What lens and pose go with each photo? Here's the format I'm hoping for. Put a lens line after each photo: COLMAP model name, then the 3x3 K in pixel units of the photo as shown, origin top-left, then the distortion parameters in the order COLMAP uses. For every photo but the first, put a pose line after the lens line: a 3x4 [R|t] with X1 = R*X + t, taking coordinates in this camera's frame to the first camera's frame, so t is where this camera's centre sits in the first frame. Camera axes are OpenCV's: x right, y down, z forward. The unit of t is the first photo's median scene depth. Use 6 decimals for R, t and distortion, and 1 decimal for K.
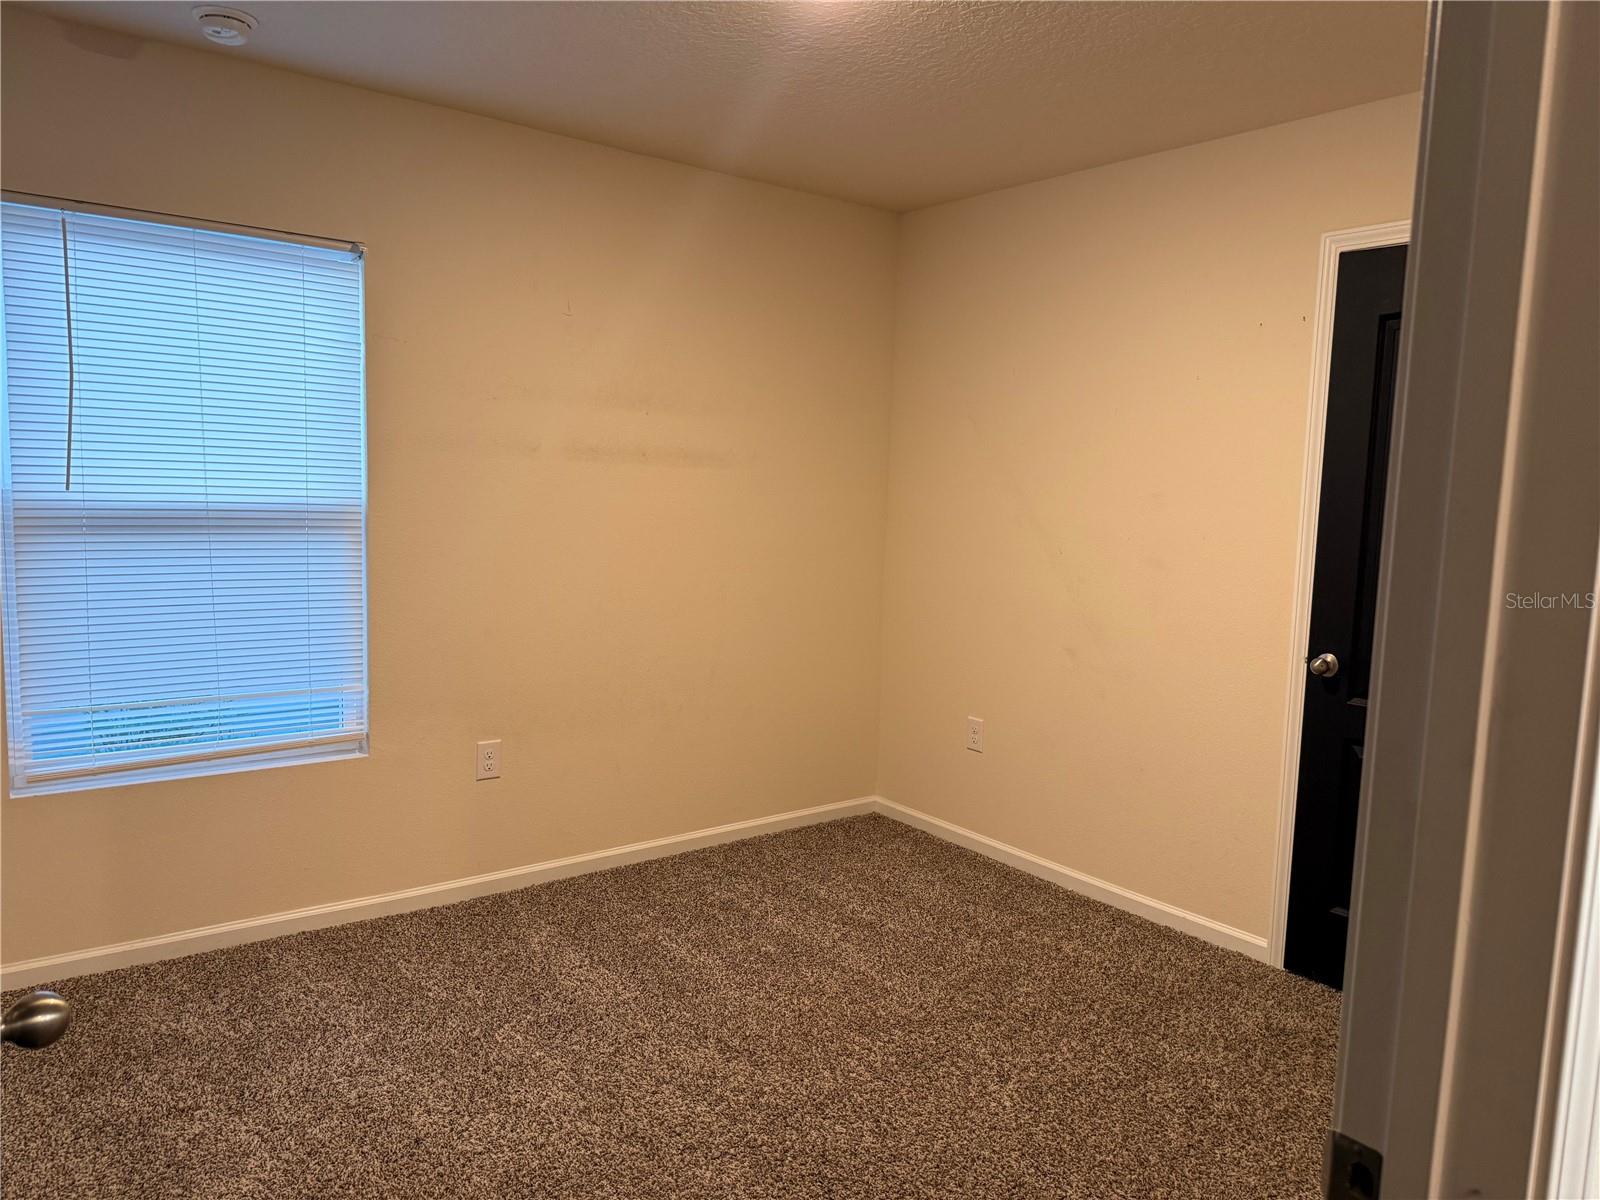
lens RADIAL K [[1147.4, 0, 800.0], [0, 1147.4, 600.0], [0, 0, 1]] dist [-0.000357, -0.067176]
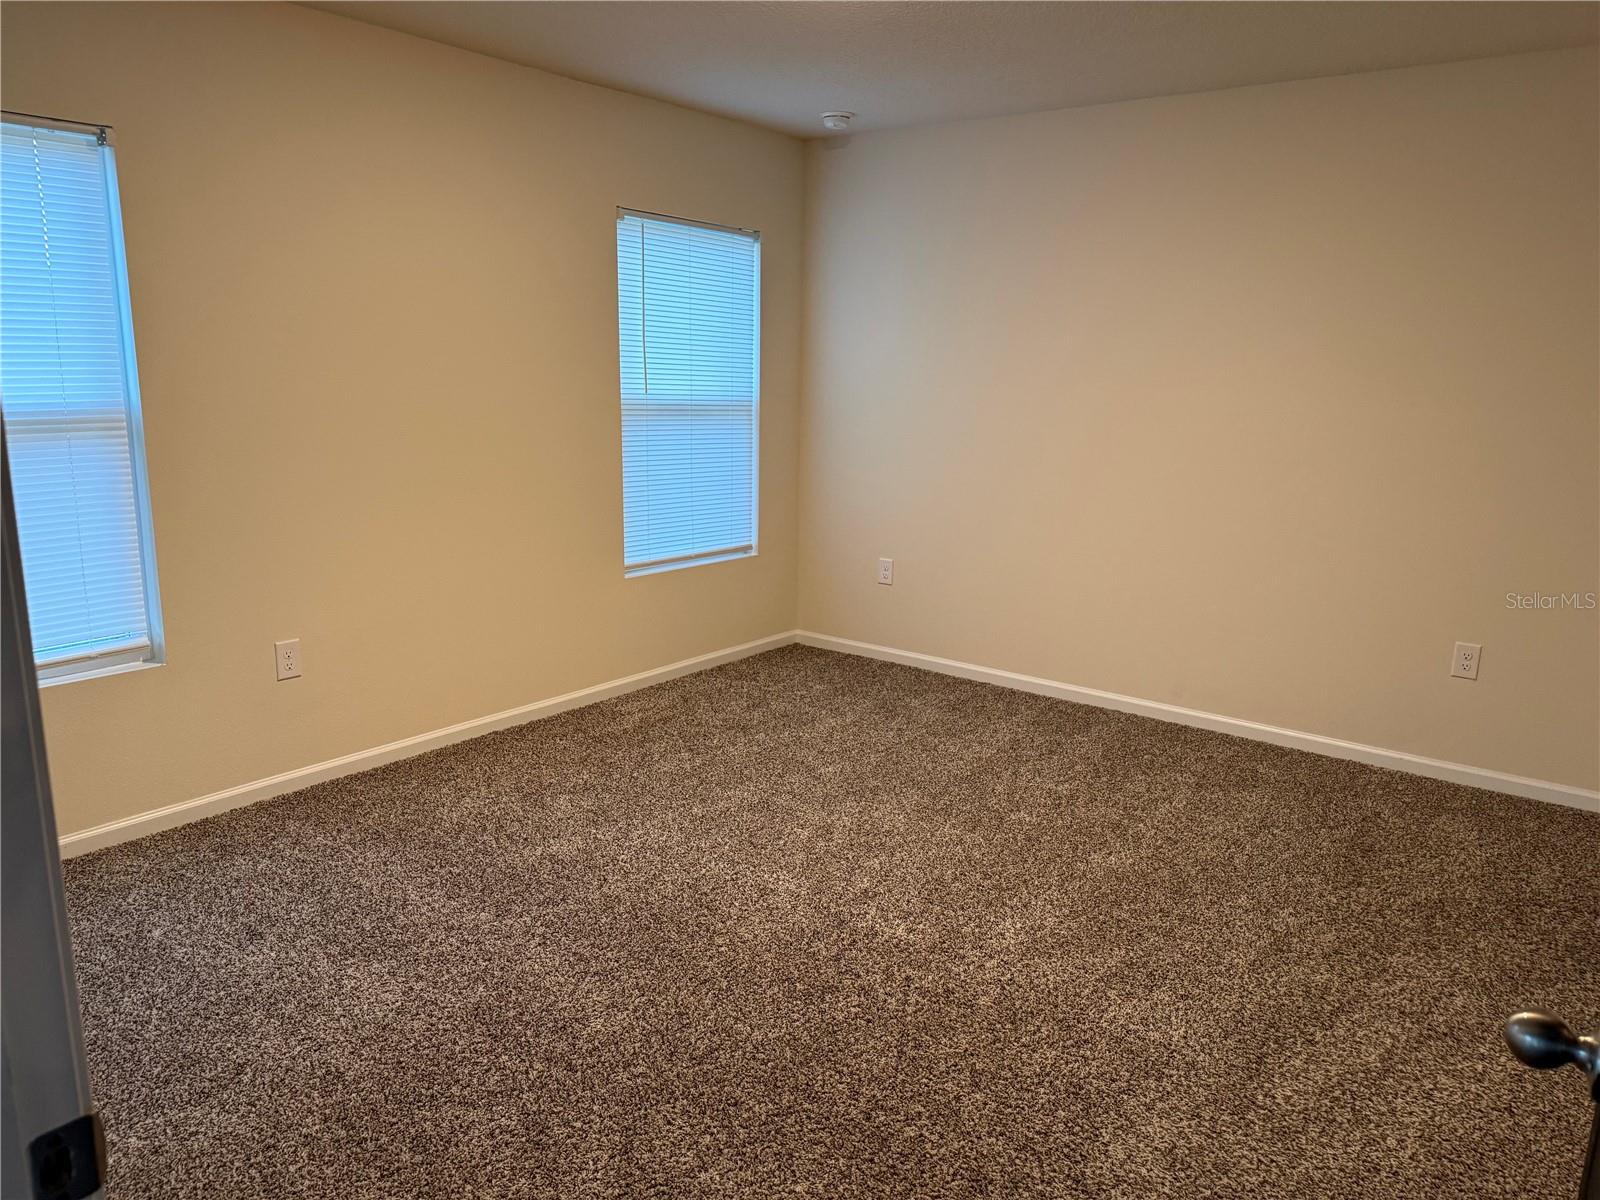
lens RADIAL K [[1147.4, 0, 800.0], [0, 1147.4, 600.0], [0, 0, 1]] dist [-0.000357, -0.067176]
pose [[0.970018, -0.068379, 0.233215, -0.195361], [0.044714, 0.993435, 0.105299, 0.009768], [-0.238885, -0.091714, 0.966707, -0.165682]]
